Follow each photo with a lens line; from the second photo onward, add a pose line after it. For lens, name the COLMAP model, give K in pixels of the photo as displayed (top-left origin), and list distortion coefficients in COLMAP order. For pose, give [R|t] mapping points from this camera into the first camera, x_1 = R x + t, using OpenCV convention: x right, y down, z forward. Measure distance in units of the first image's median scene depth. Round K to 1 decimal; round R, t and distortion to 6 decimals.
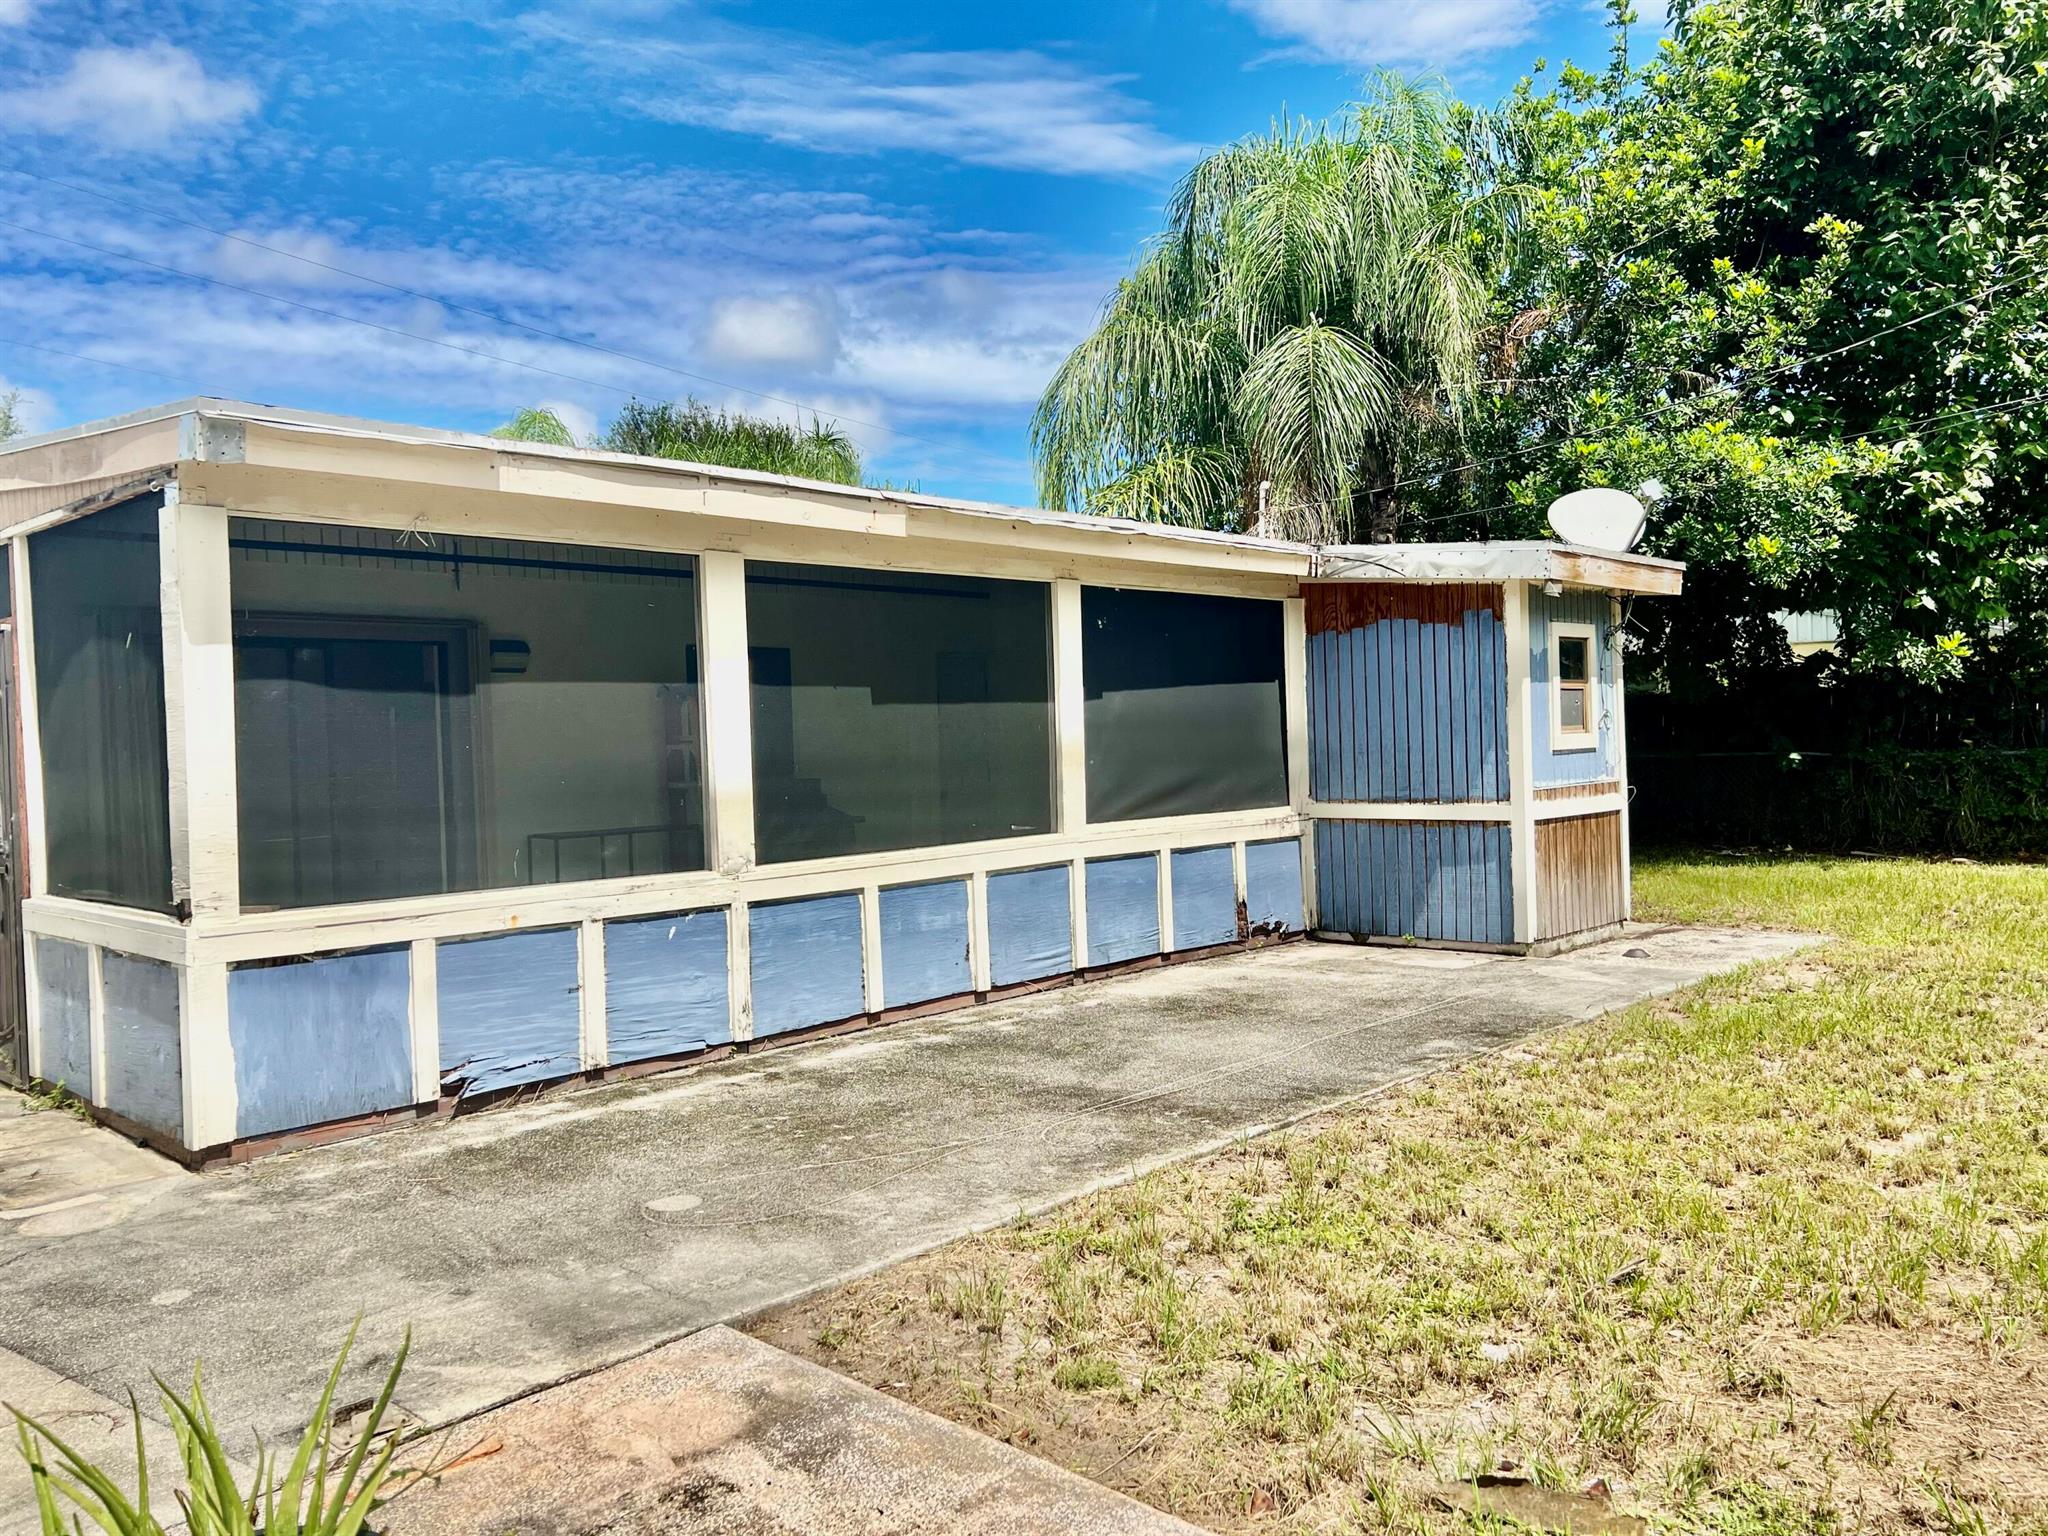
lens RADIAL K [[1545.4, 0, 1019.4], [0, 1545.4, 763.5], [0, 0, 1]] dist [0.070132, -0.088216]
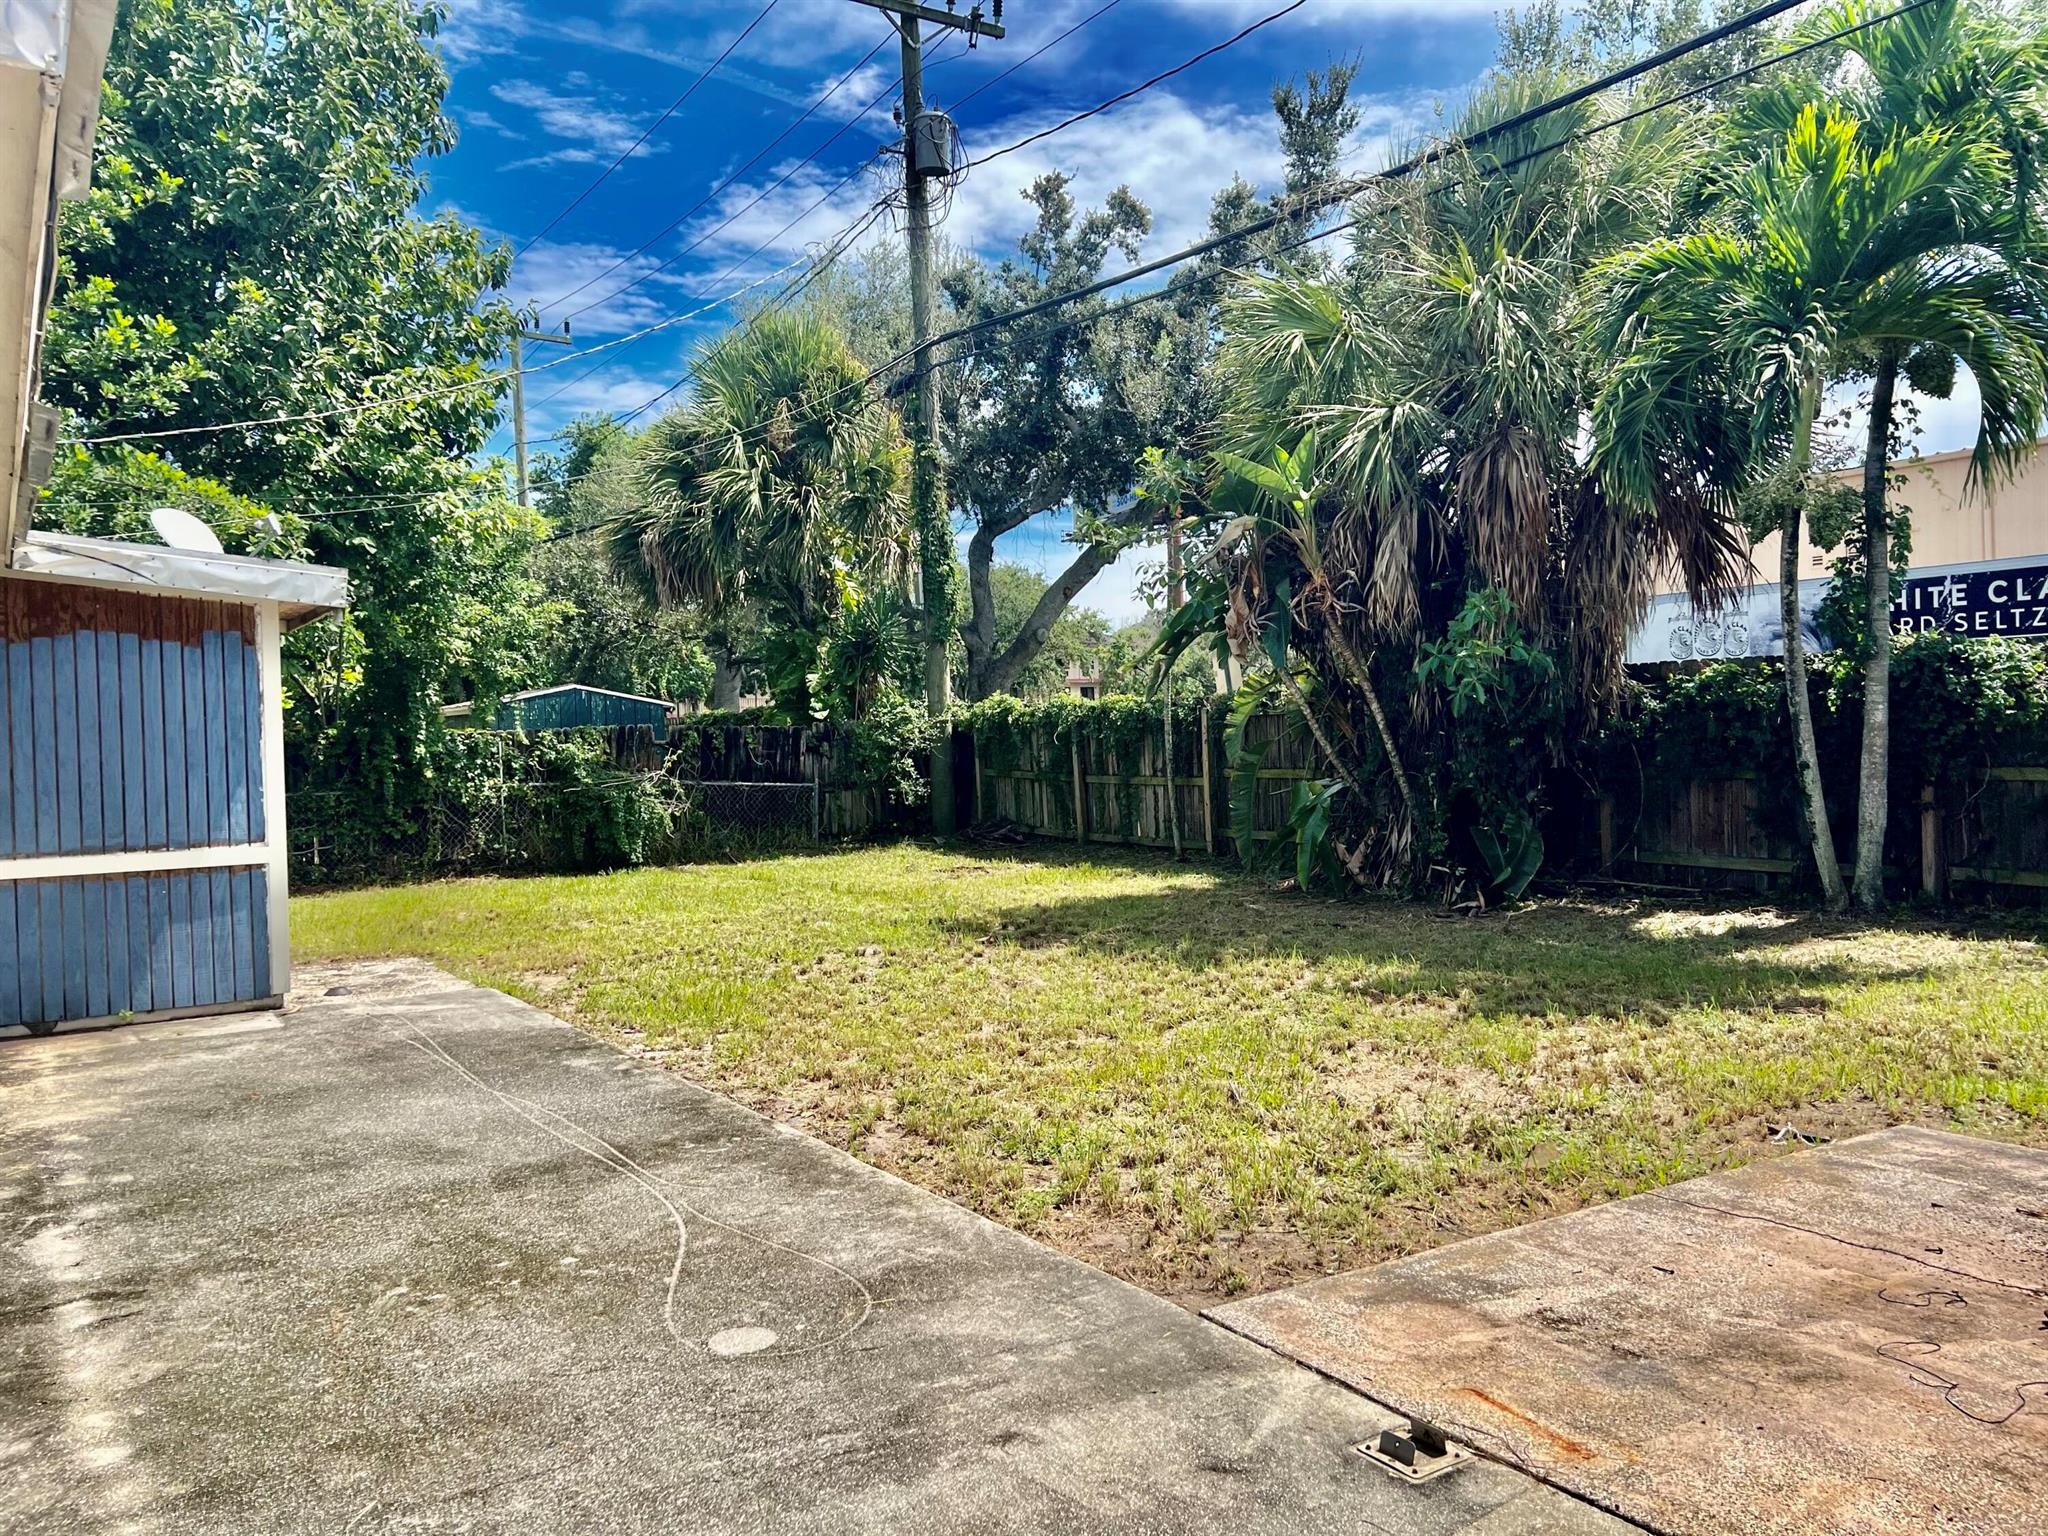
lens RADIAL K [[1545.4, 0, 1019.4], [0, 1545.4, 763.5], [0, 0, 1]] dist [0.070132, -0.088216]
pose [[0.224070, 0.012656, 0.974491, -0.941191], [0.030671, 0.999329, -0.020031, 0.019263], [-0.974090, 0.034377, 0.223531, 0.689681]]
